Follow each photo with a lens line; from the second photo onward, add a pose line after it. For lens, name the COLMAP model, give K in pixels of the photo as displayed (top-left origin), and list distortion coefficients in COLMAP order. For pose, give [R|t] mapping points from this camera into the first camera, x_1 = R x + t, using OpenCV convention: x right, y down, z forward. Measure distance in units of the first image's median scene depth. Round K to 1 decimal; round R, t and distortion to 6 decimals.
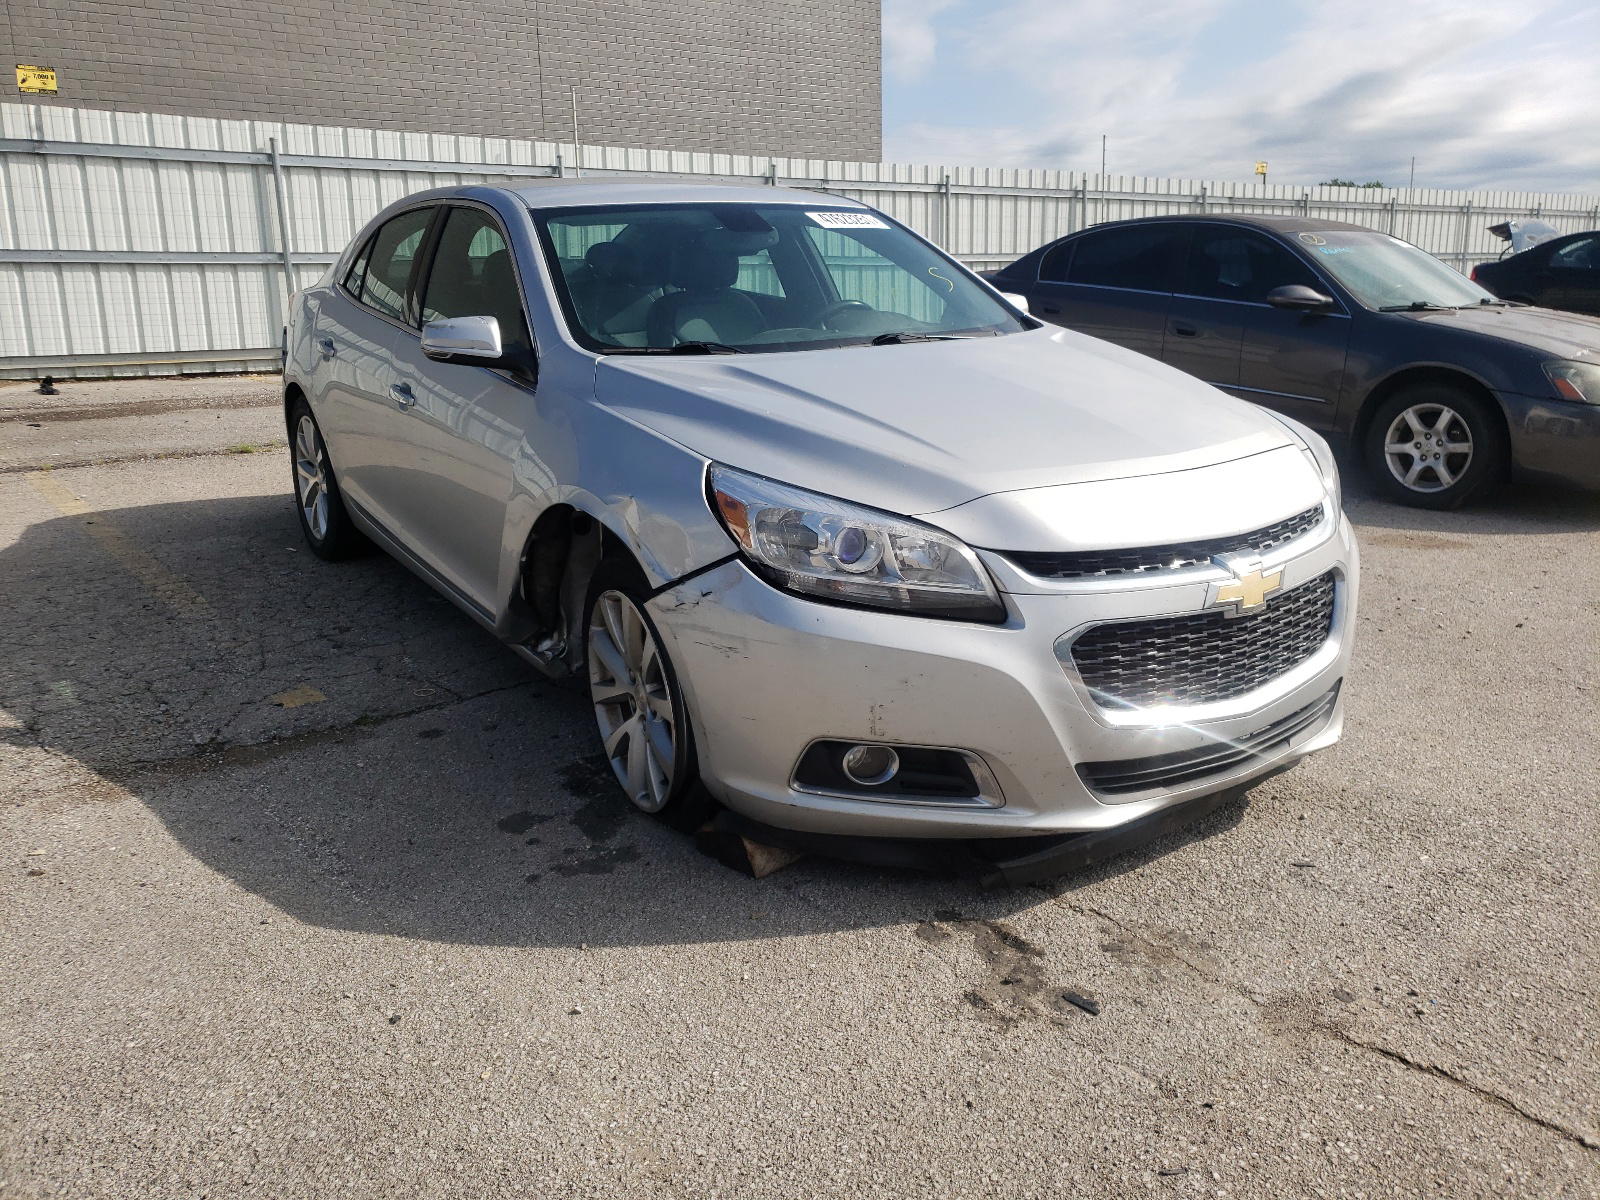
lens RADIAL K [[1202.2, 0, 800.0], [0, 1202.2, 600.0], [0, 0, 1]] dist [0.000985, -0.005323]
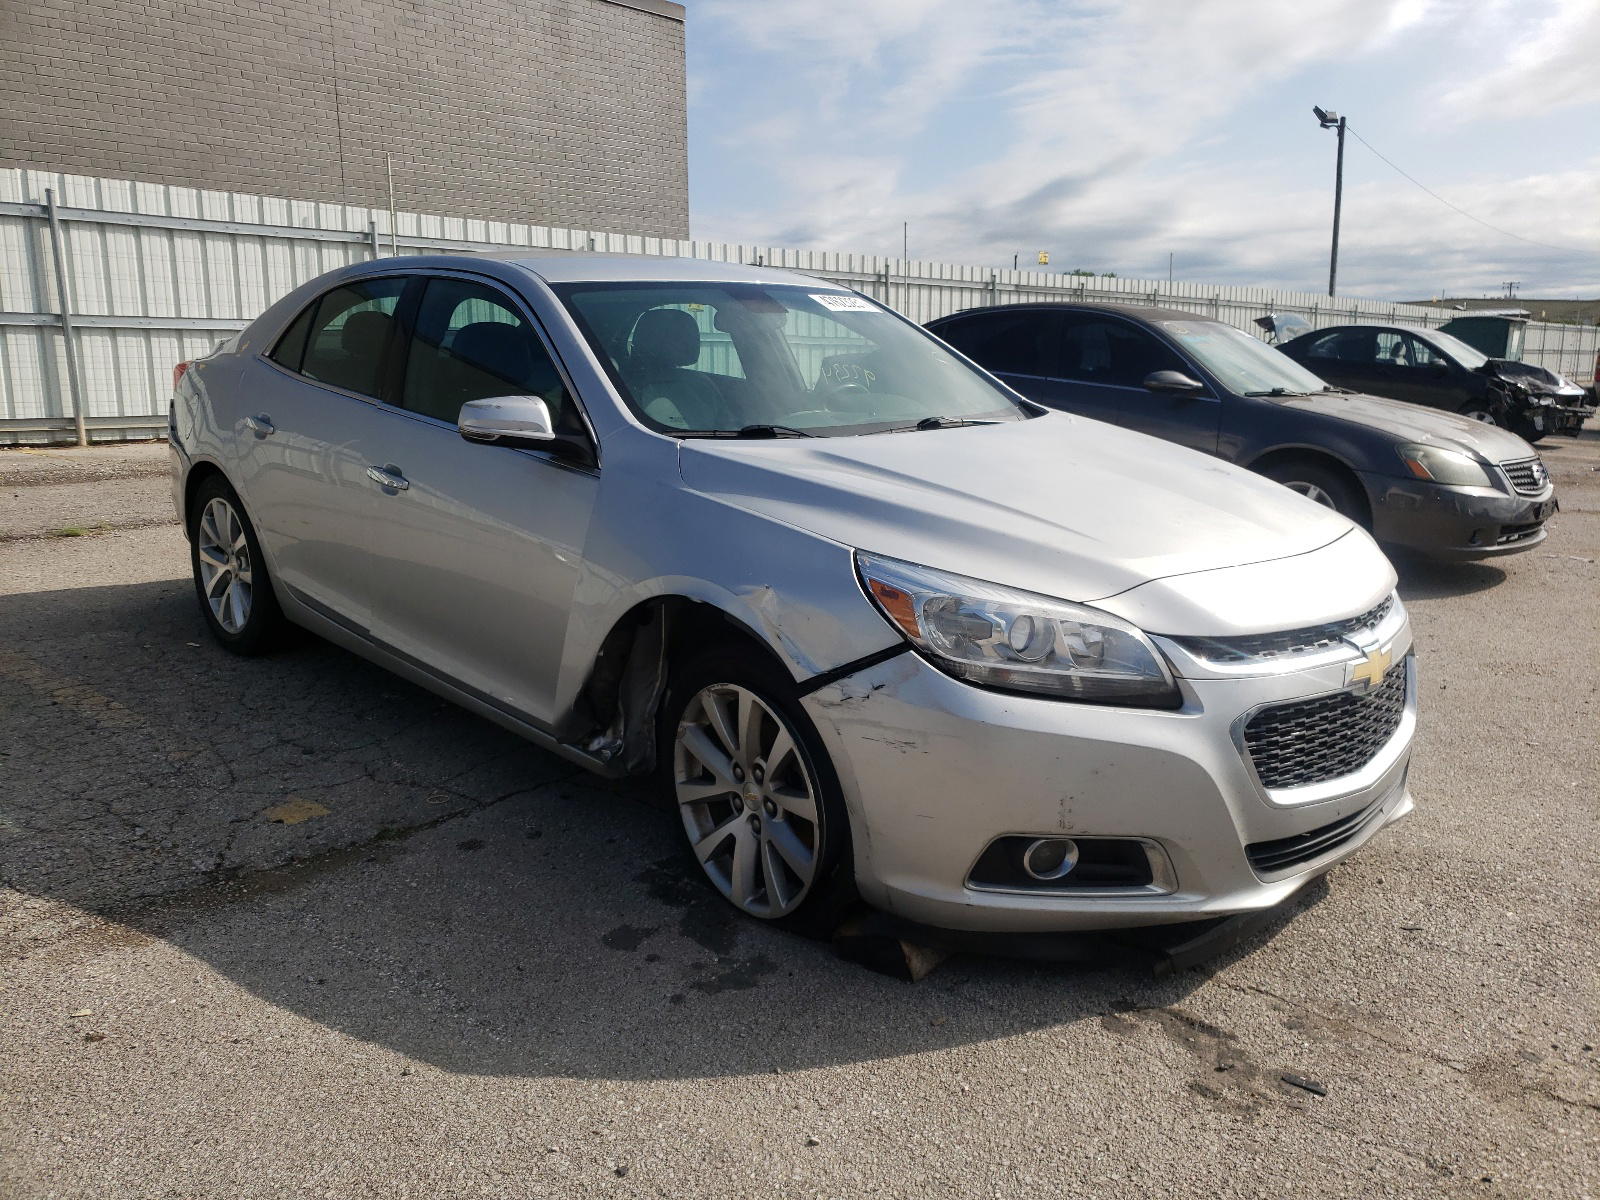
lens RADIAL K [[1210.1, 0, 790.0], [0, 1210.1, 621.9], [0, 0, 1]] dist [-0.006853, 0.028590]
pose [[0.983045, -0.020994, 0.182157, -0.256416], [0.028860, 0.998757, -0.040638, -0.016001], [-0.181077, 0.045206, 0.982429, 0.045419]]
